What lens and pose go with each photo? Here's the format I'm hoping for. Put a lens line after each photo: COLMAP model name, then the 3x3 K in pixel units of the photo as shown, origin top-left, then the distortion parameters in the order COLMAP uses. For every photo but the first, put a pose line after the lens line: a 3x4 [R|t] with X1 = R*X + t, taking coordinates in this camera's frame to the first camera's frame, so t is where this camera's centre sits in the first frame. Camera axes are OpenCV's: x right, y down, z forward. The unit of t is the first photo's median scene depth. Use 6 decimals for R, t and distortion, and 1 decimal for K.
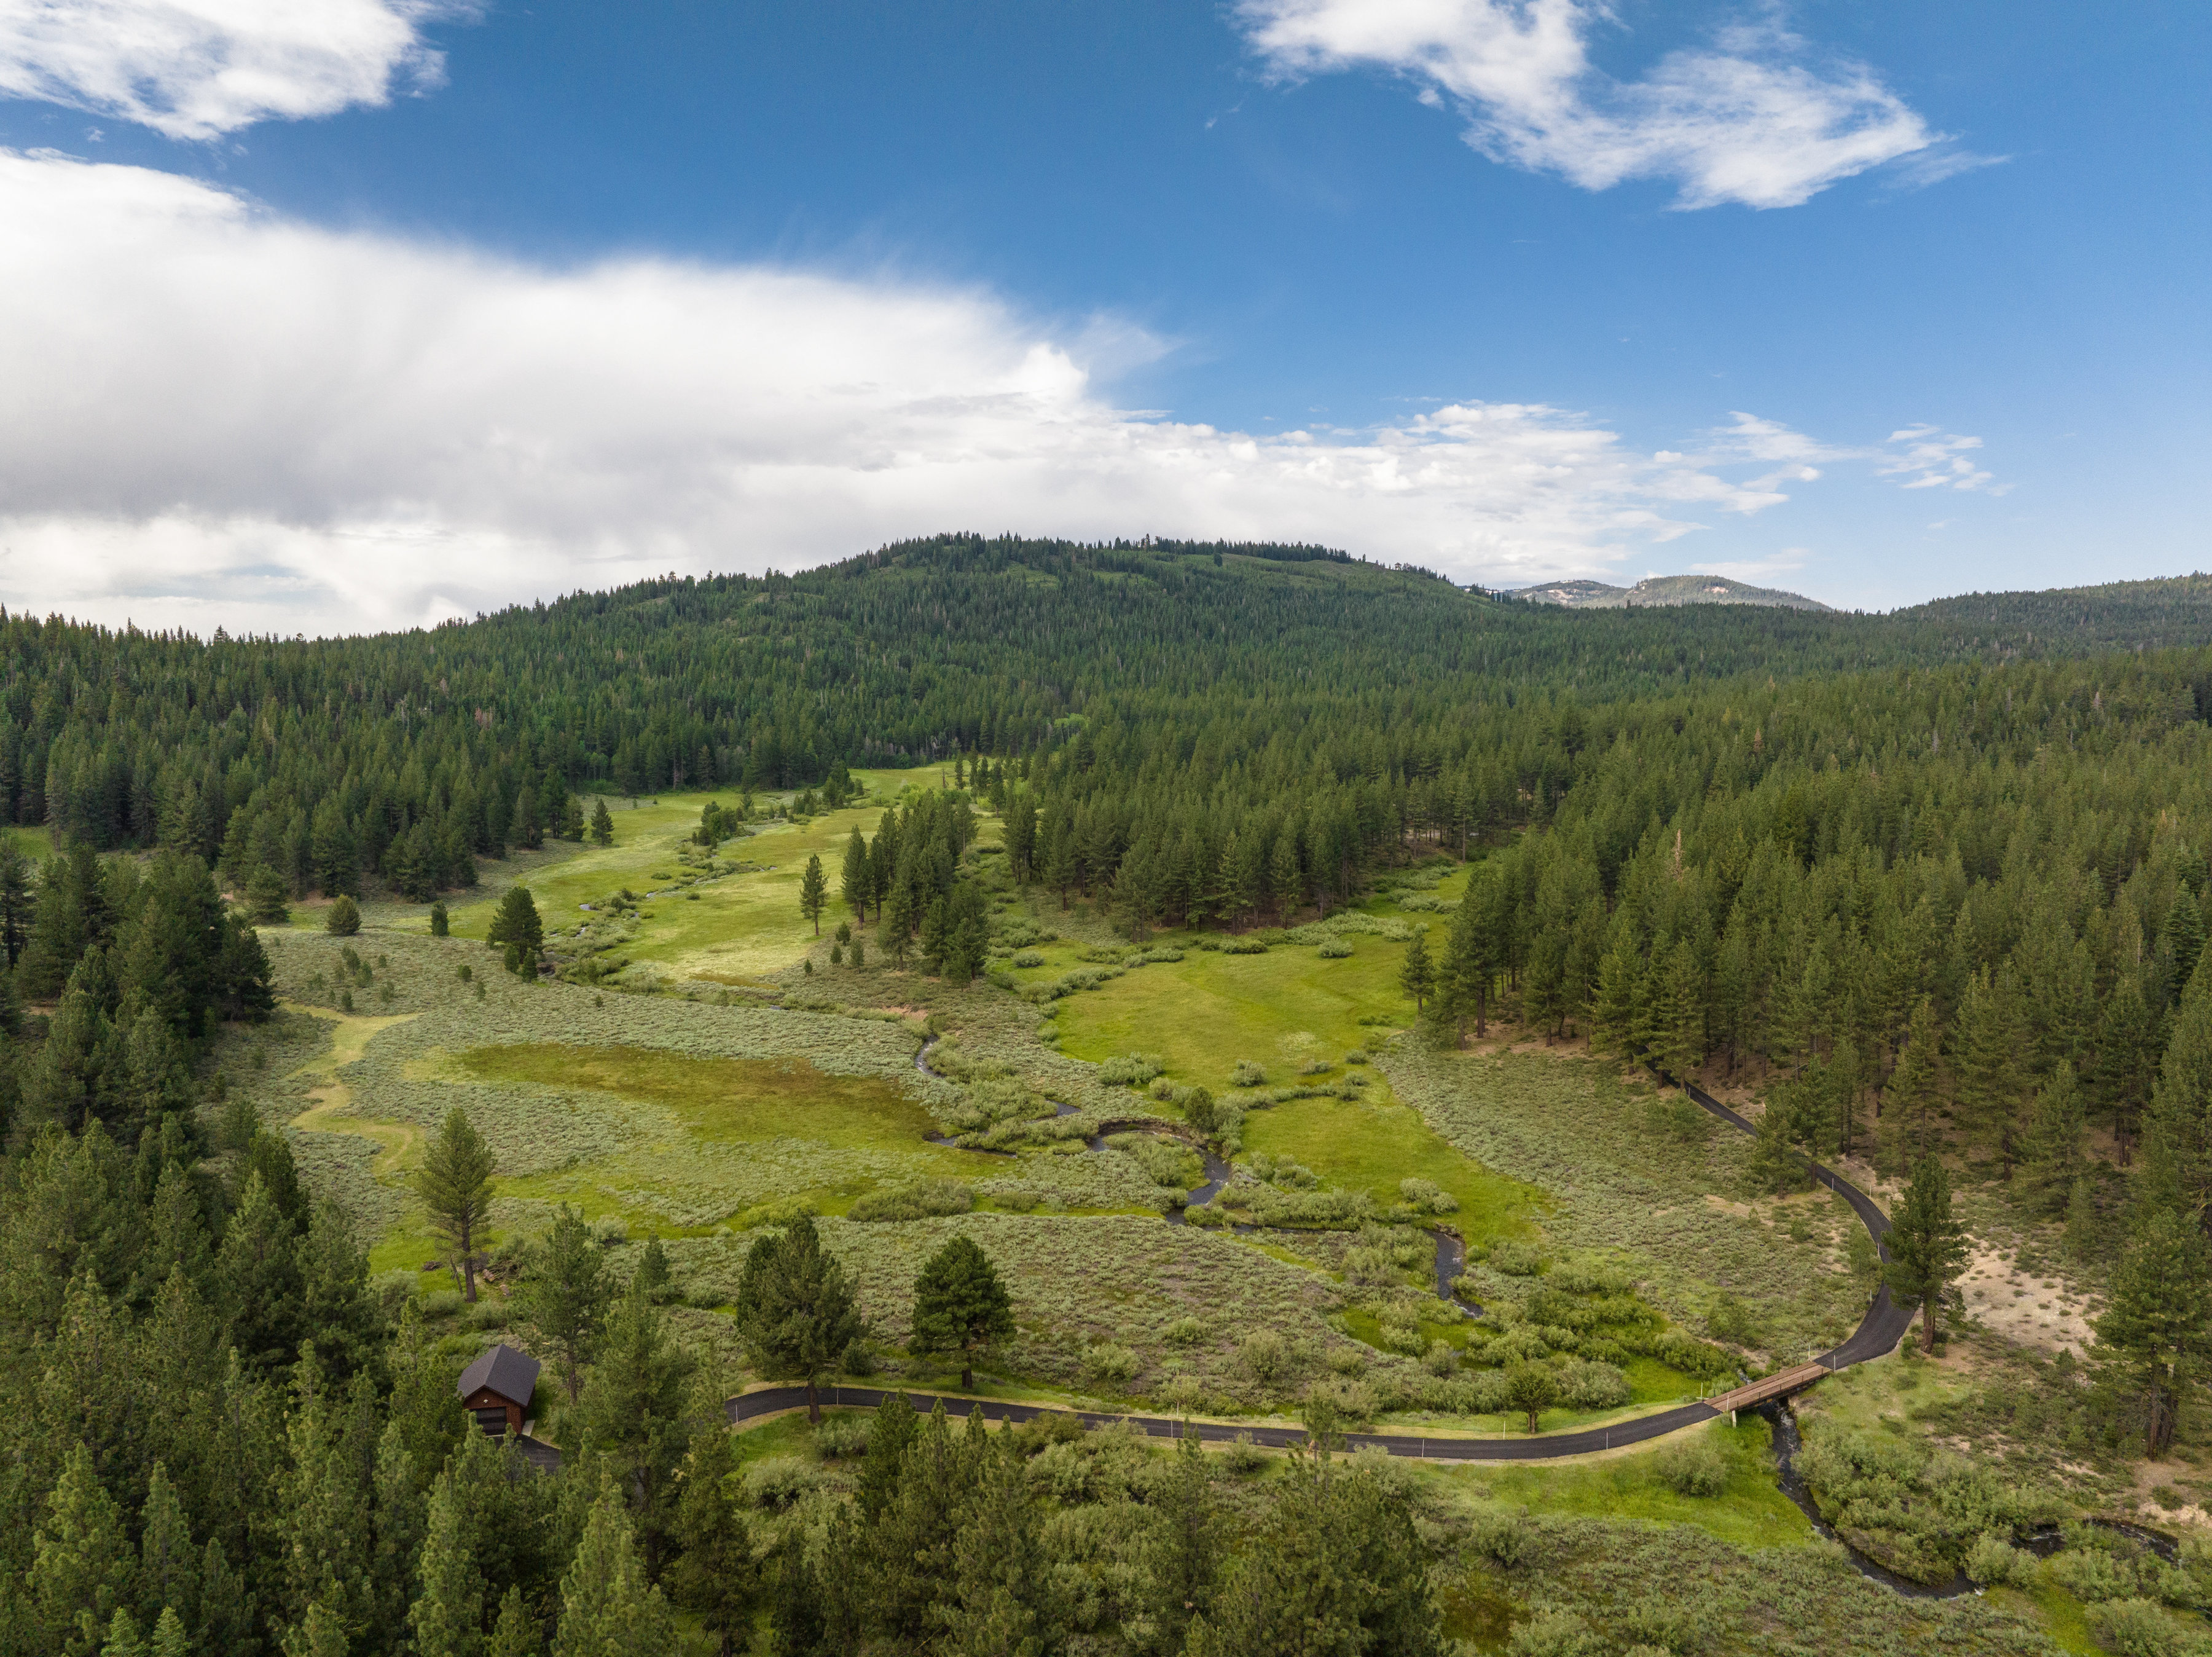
lens RADIAL K [[1550.9, 0, 1106.0], [0, 1550.9, 828.5], [0, 0, 1]] dist [-0.049793, 0.009462]
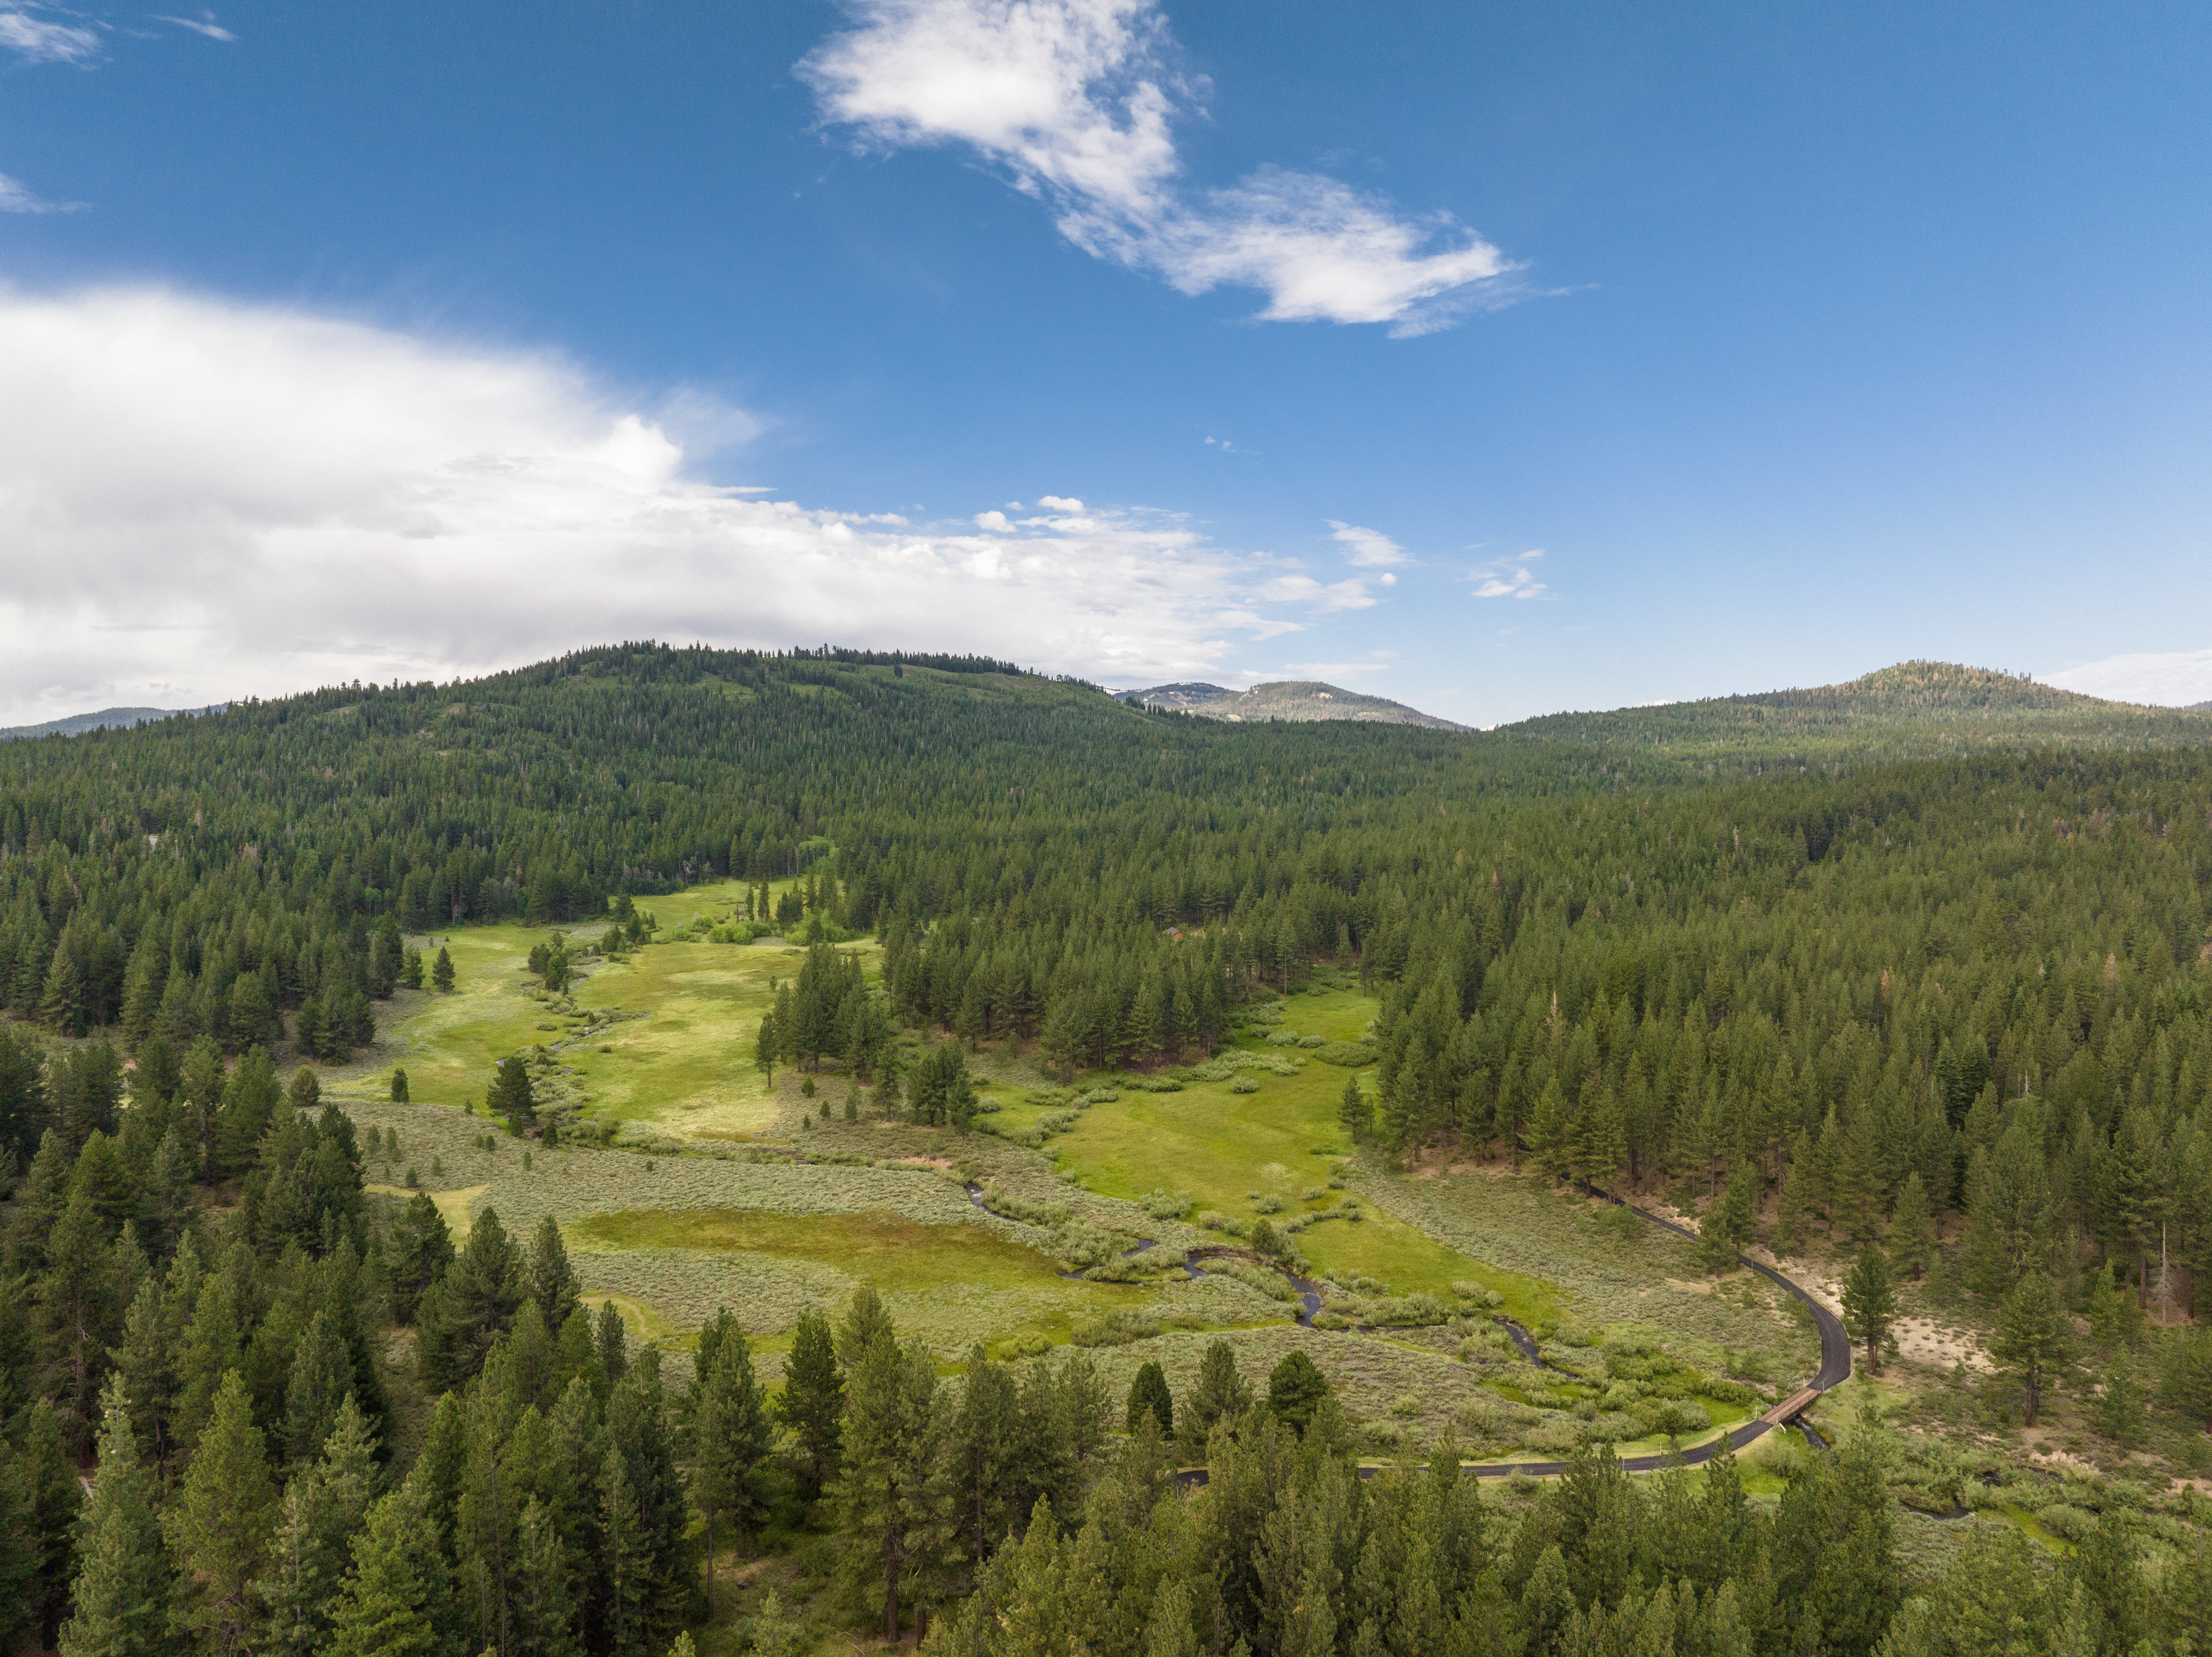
lens RADIAL K [[1550.9, 0, 1106.0], [0, 1550.9, 828.5], [0, 0, 1]] dist [-0.049793, 0.009462]
pose [[0.970244, 0.000189, 0.242128, -0.371545], [0.013876, 0.998313, -0.056385, -0.082064], [-0.241730, 0.058067, 0.968605, -0.210687]]
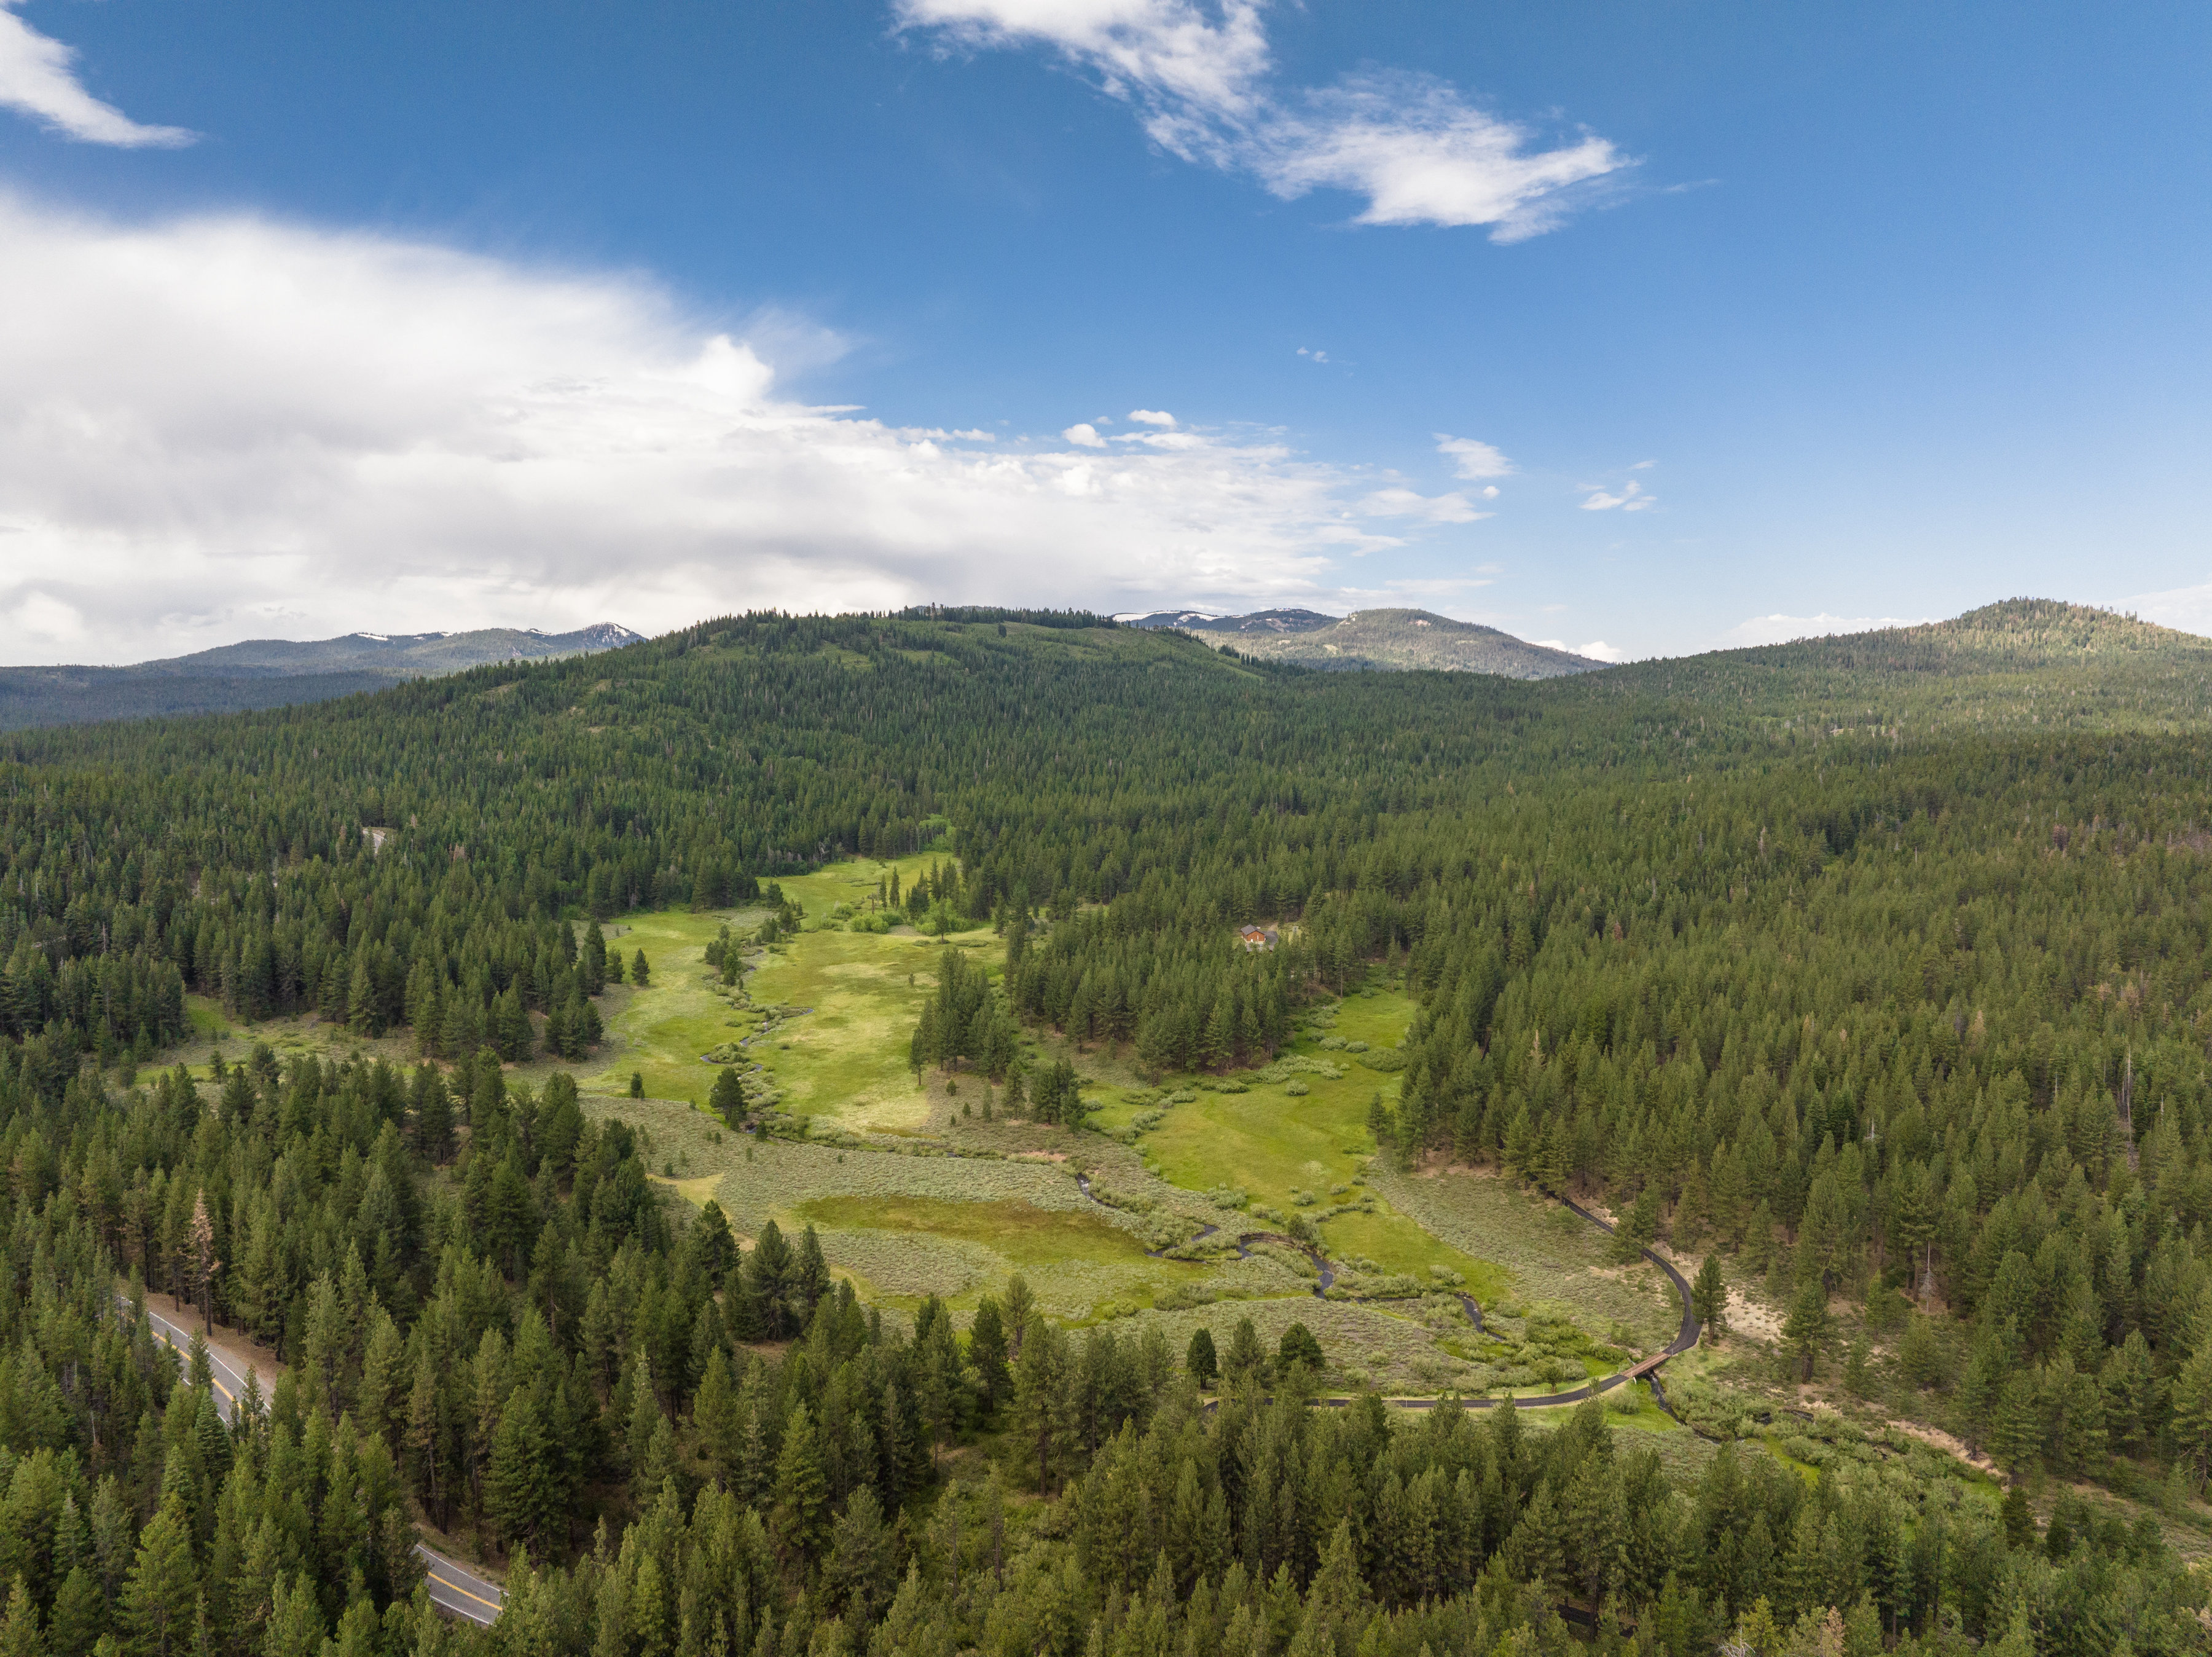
lens RADIAL K [[1545.9, 0, 1100.1], [0, 1545.9, 831.6], [0, 0, 1]] dist [-0.027217, -0.054449]
pose [[0.984328, -0.011626, 0.175963, -0.452644], [0.012244, 0.999922, -0.002423, -0.256562], [-0.175922, 0.004539, 0.984394, -0.652419]]
